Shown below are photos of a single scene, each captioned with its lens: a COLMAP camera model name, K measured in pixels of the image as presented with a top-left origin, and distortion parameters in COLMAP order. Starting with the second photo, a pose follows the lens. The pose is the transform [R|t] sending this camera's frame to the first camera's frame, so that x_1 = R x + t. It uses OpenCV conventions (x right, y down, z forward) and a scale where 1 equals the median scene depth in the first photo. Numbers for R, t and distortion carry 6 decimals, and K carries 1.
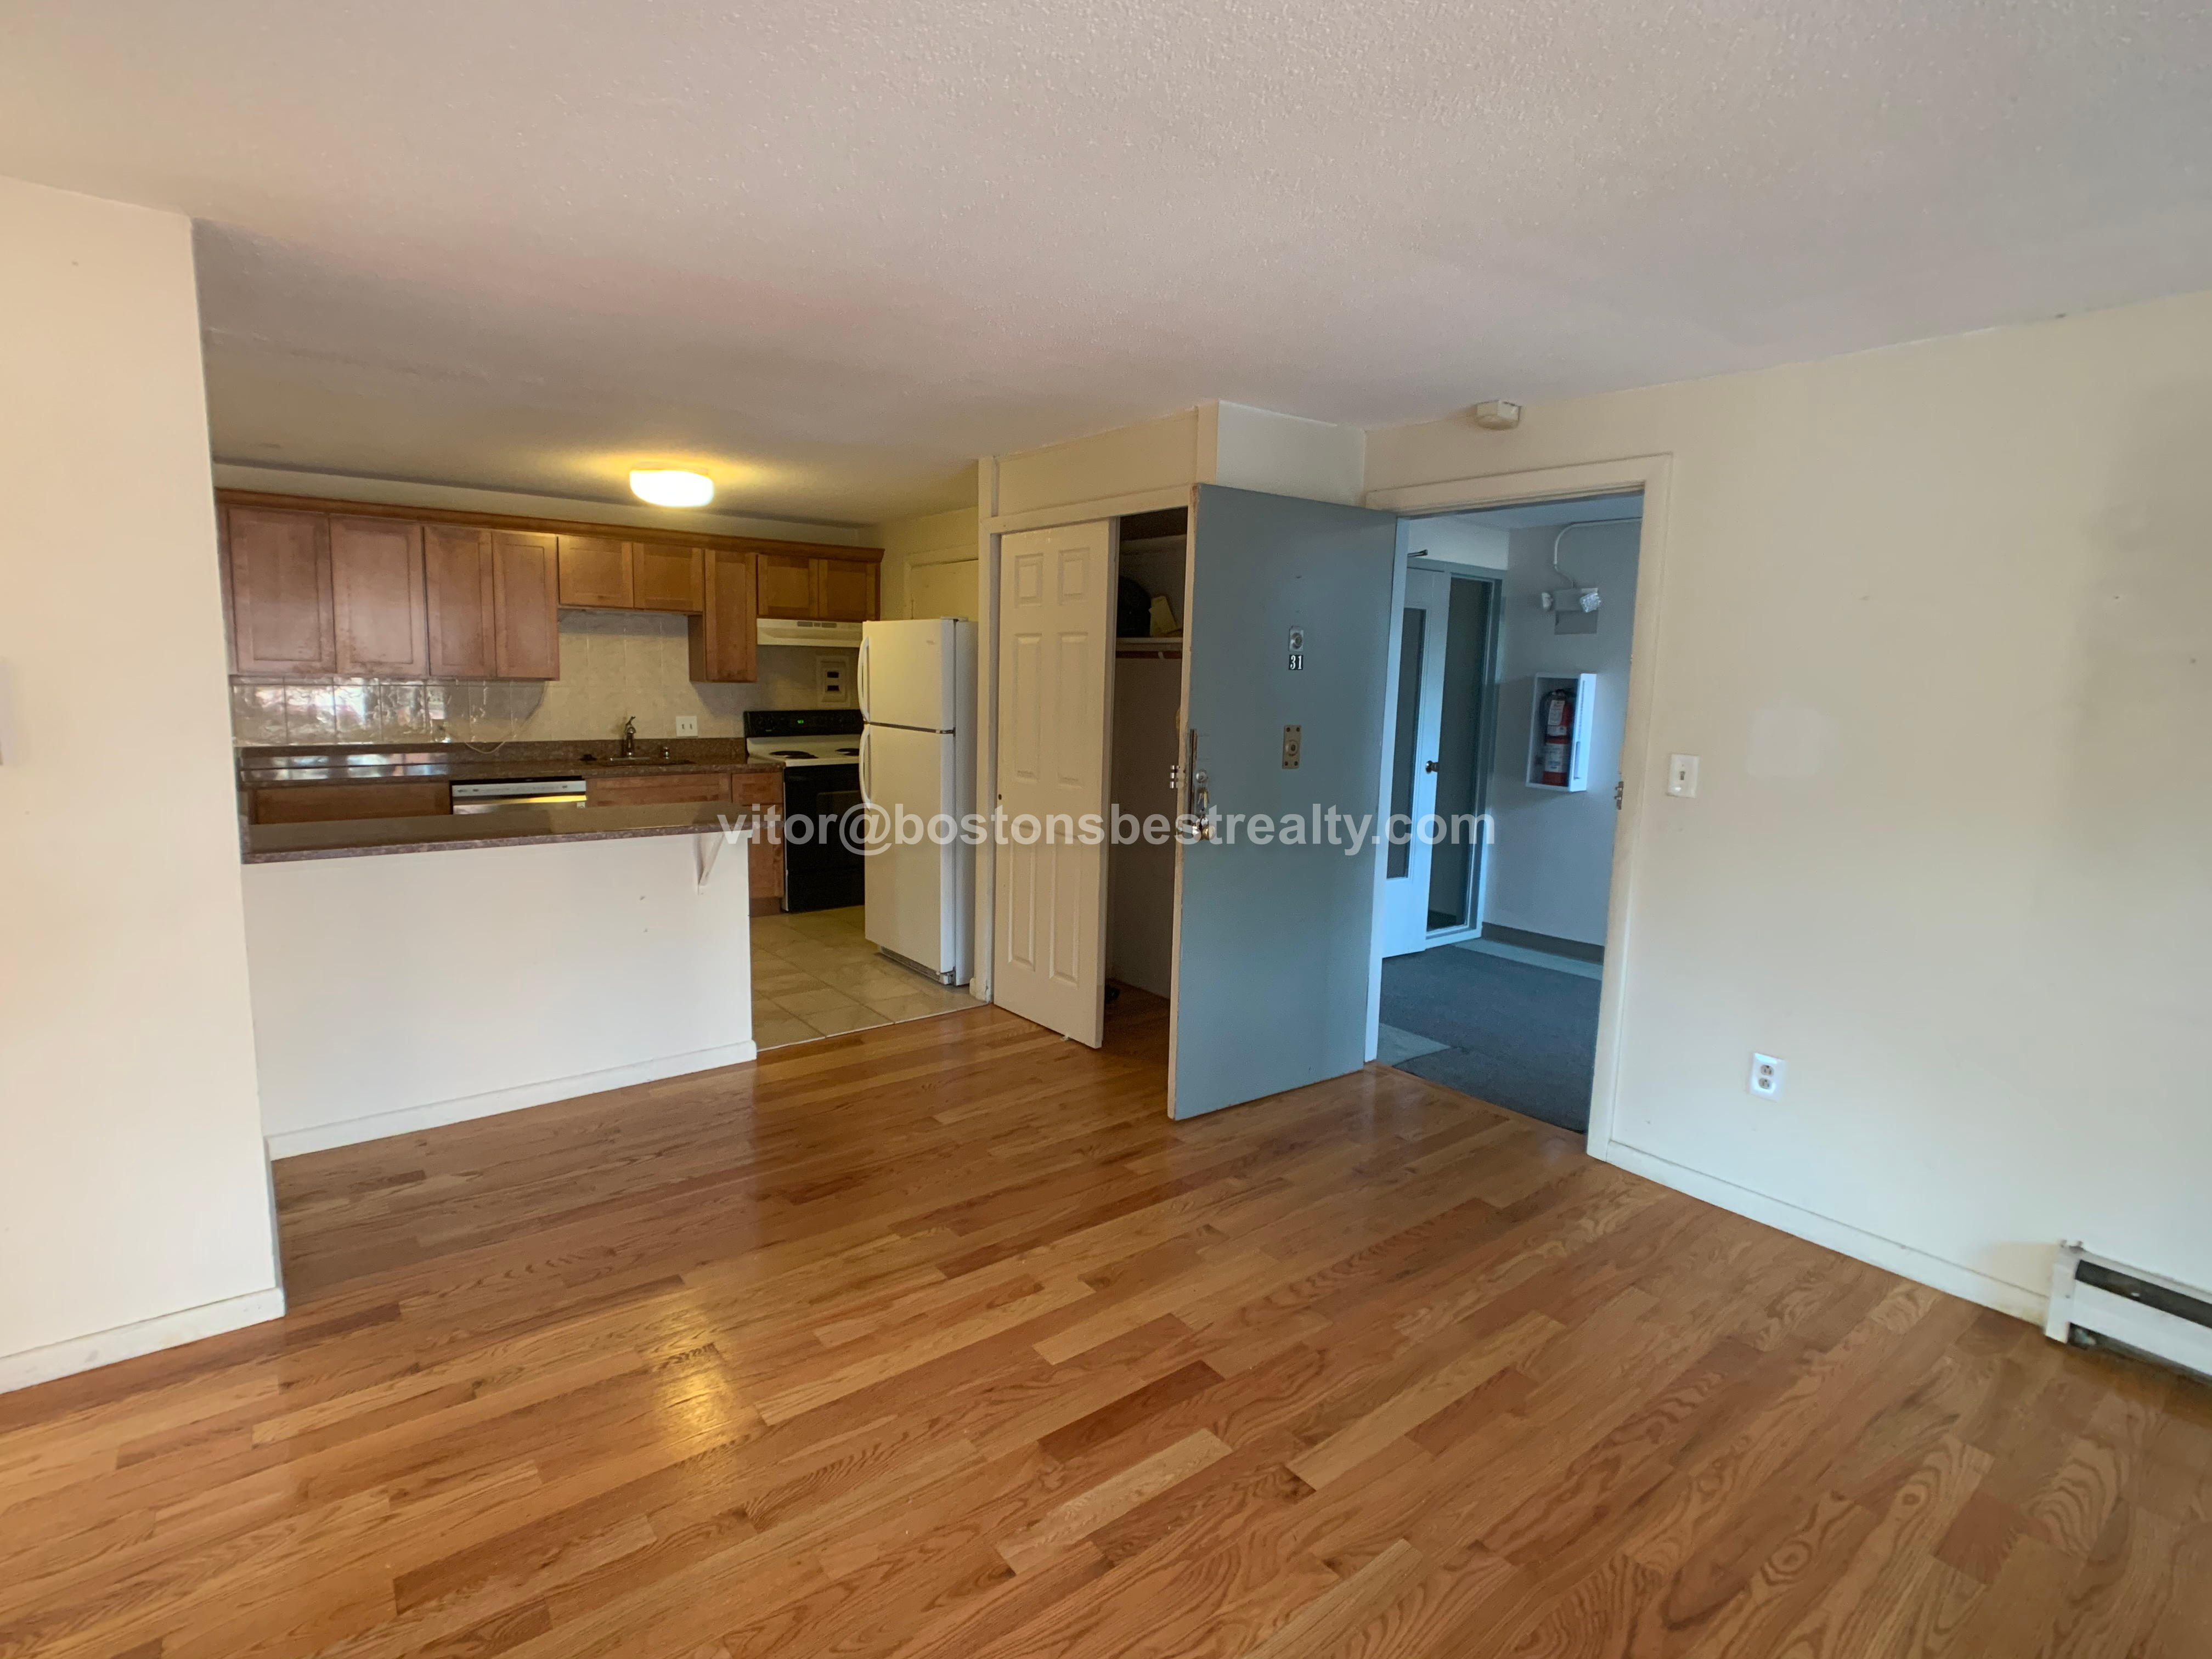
lens RADIAL K [[1095.9, 0, 1093.6], [0, 1095.9, 822.9], [0, 0, 1]] dist [-0.011668, -0.000386]
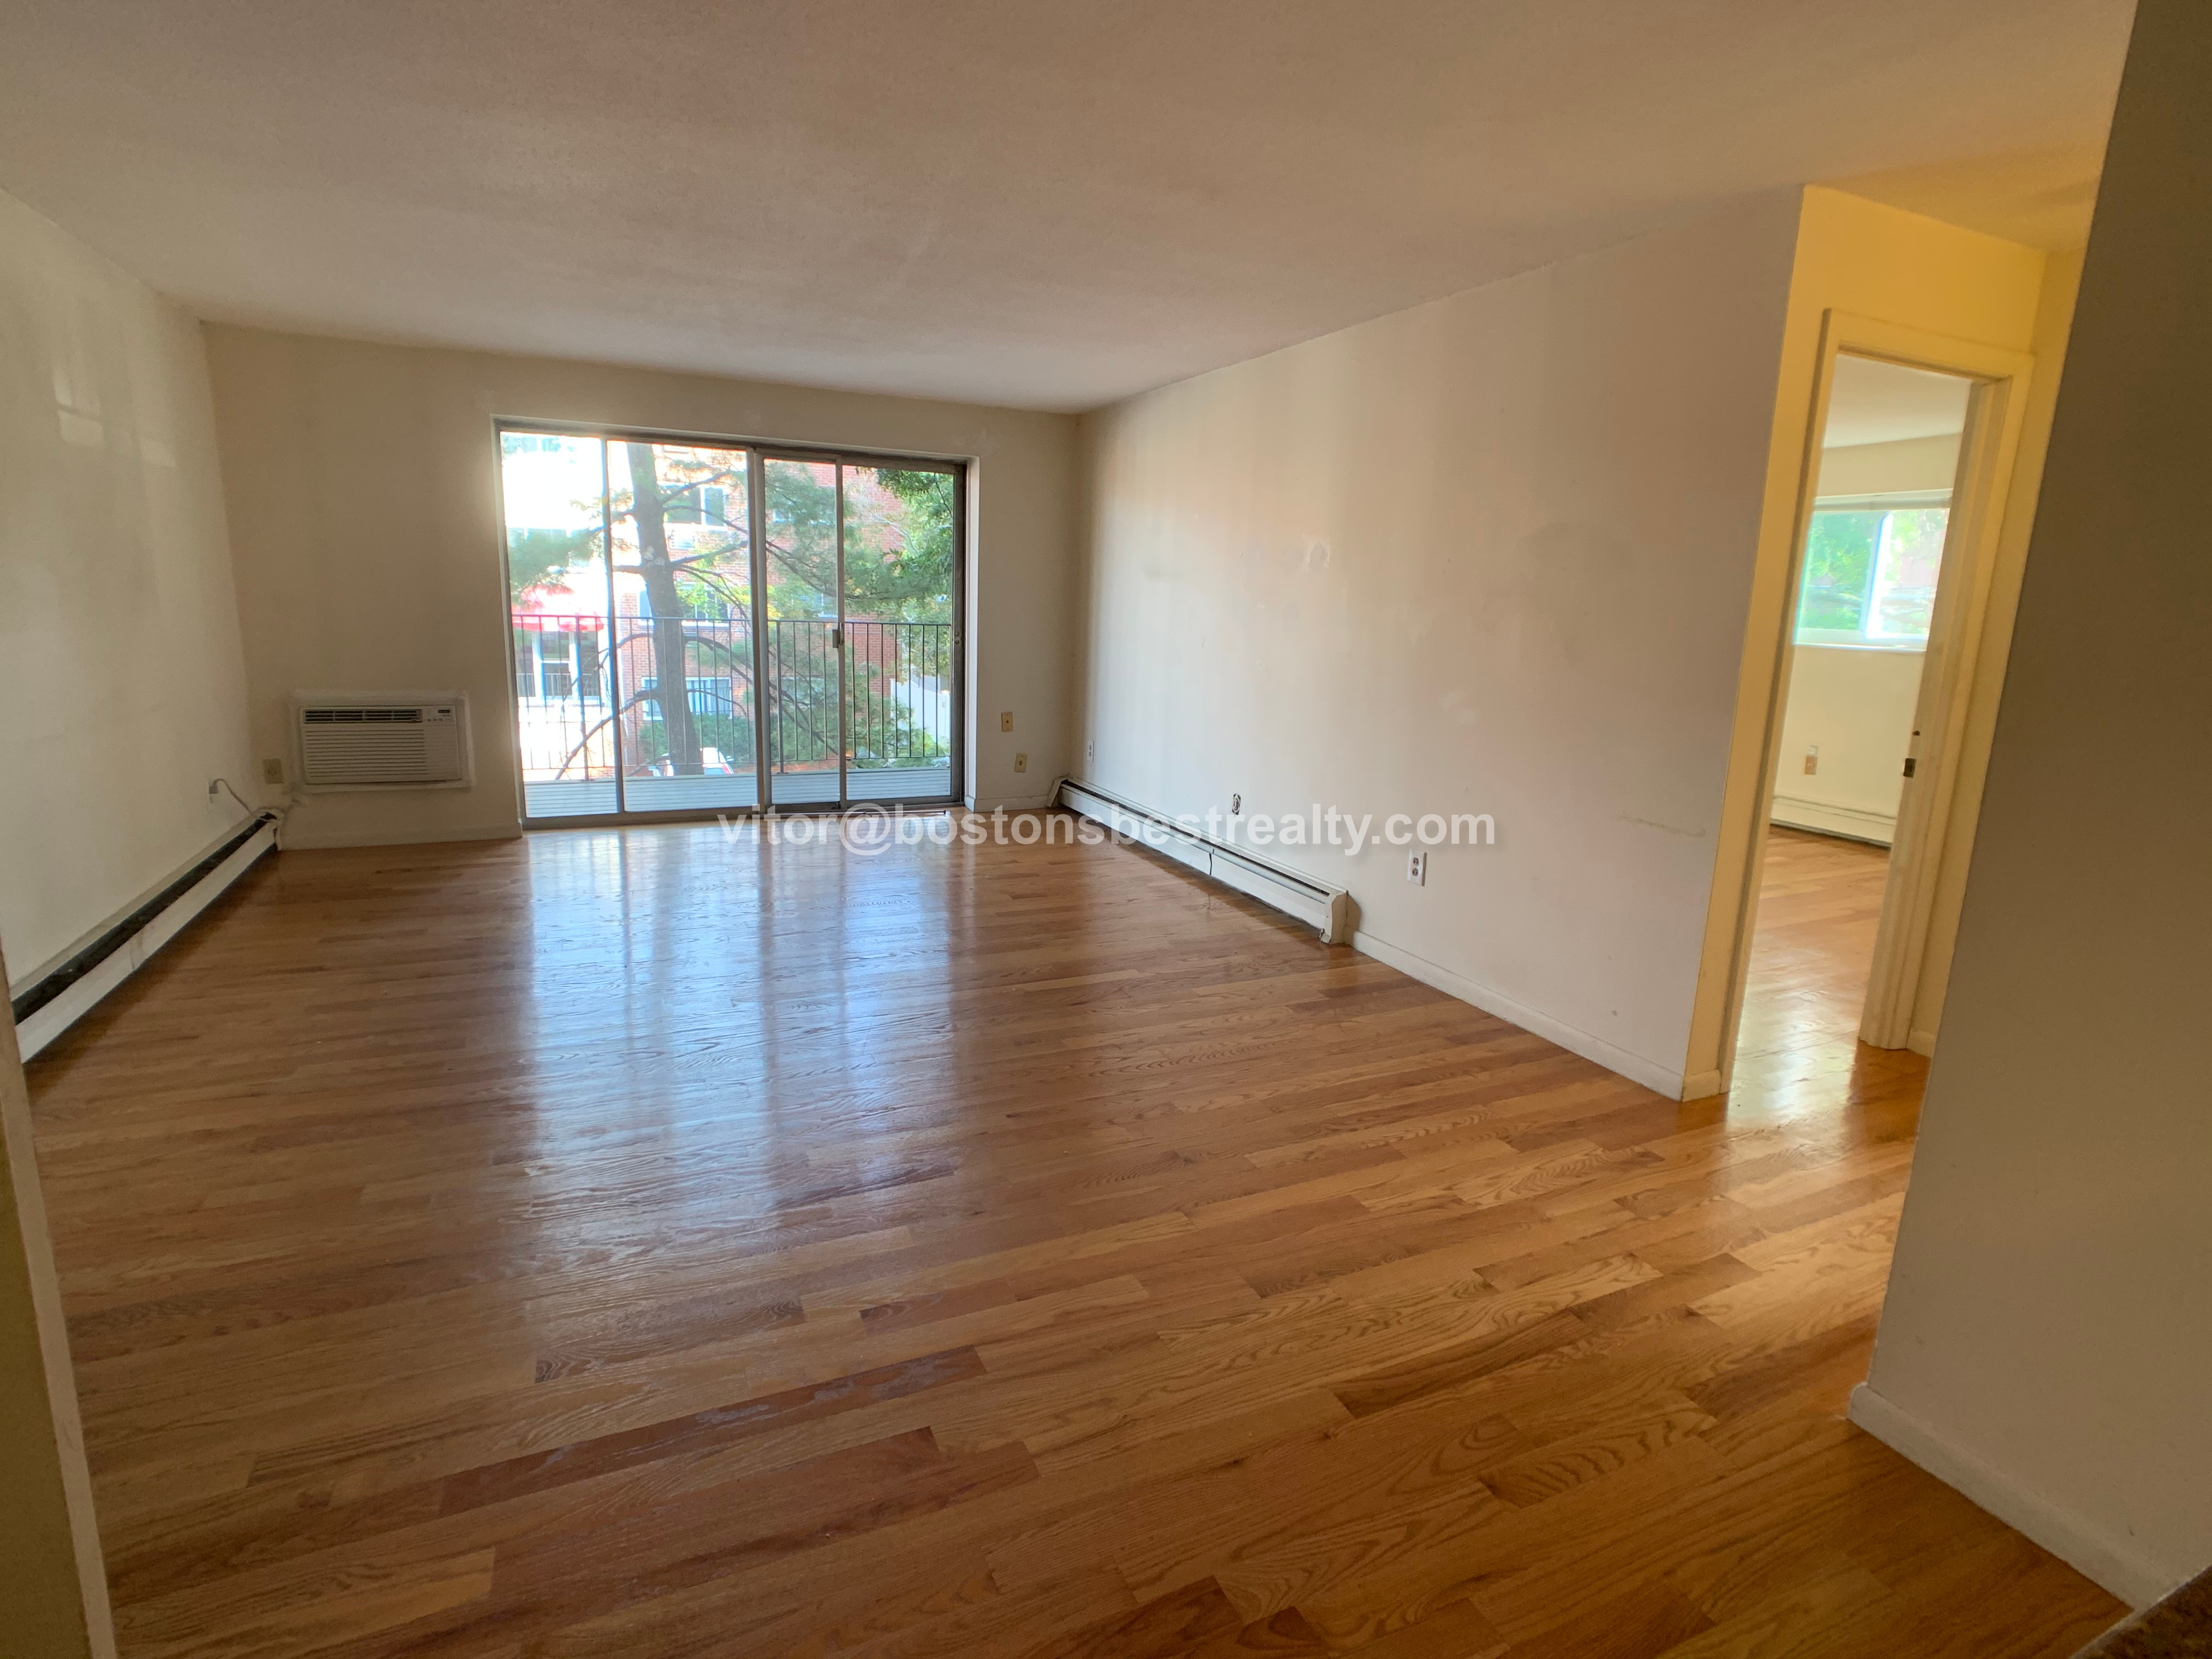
lens RADIAL K [[1095.9, 0, 1118.2], [0, 1095.9, 828.1], [0, 0, 1]] dist [-0.011668, -0.000386]
pose [[-0.975268, -0.099201, 0.197513, -0.173255], [-0.026938, 0.940308, 0.339258, -0.080249], [-0.219378, 0.325547, -0.919724, 0.794266]]
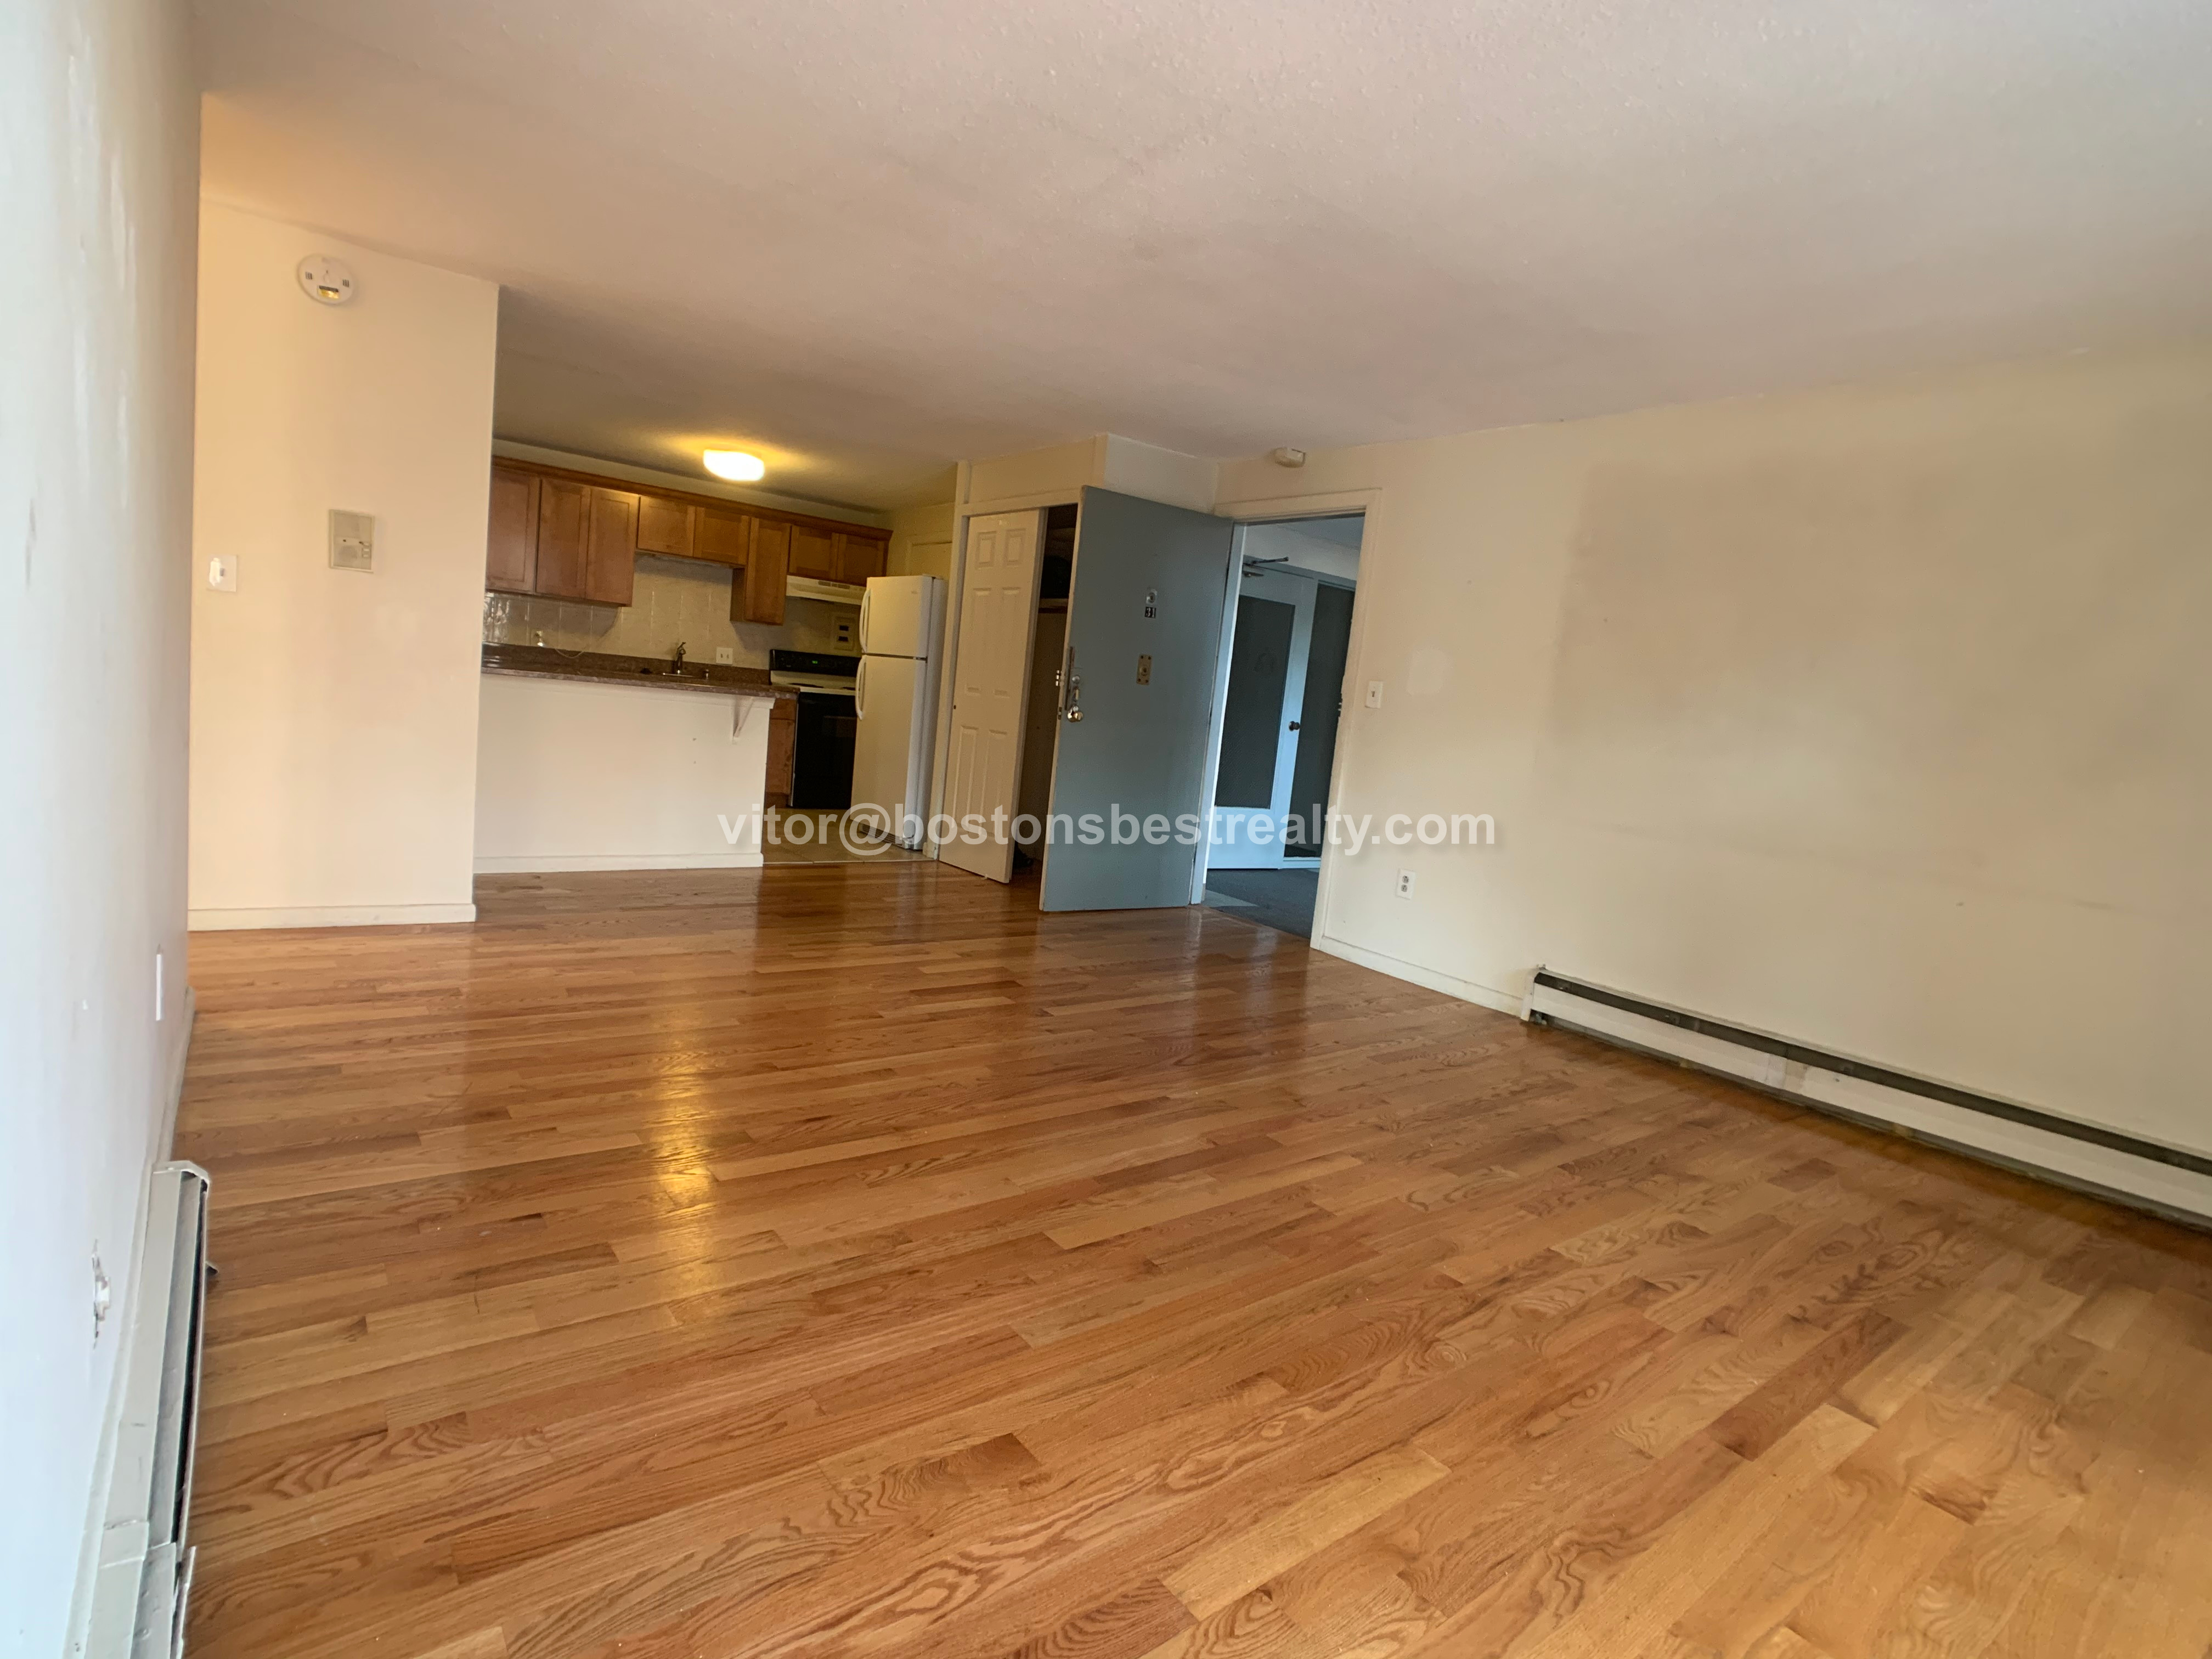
lens RADIAL K [[1095.9, 0, 1124.3], [0, 1095.9, 823.3], [0, 0, 1]] dist [-0.011668, -0.000386]
pose [[0.996842, 0.077413, 0.017693, 0.103748], [-0.076972, 0.996735, -0.024393, 0.126700], [-0.019524, 0.022954, 0.999546, -0.341177]]
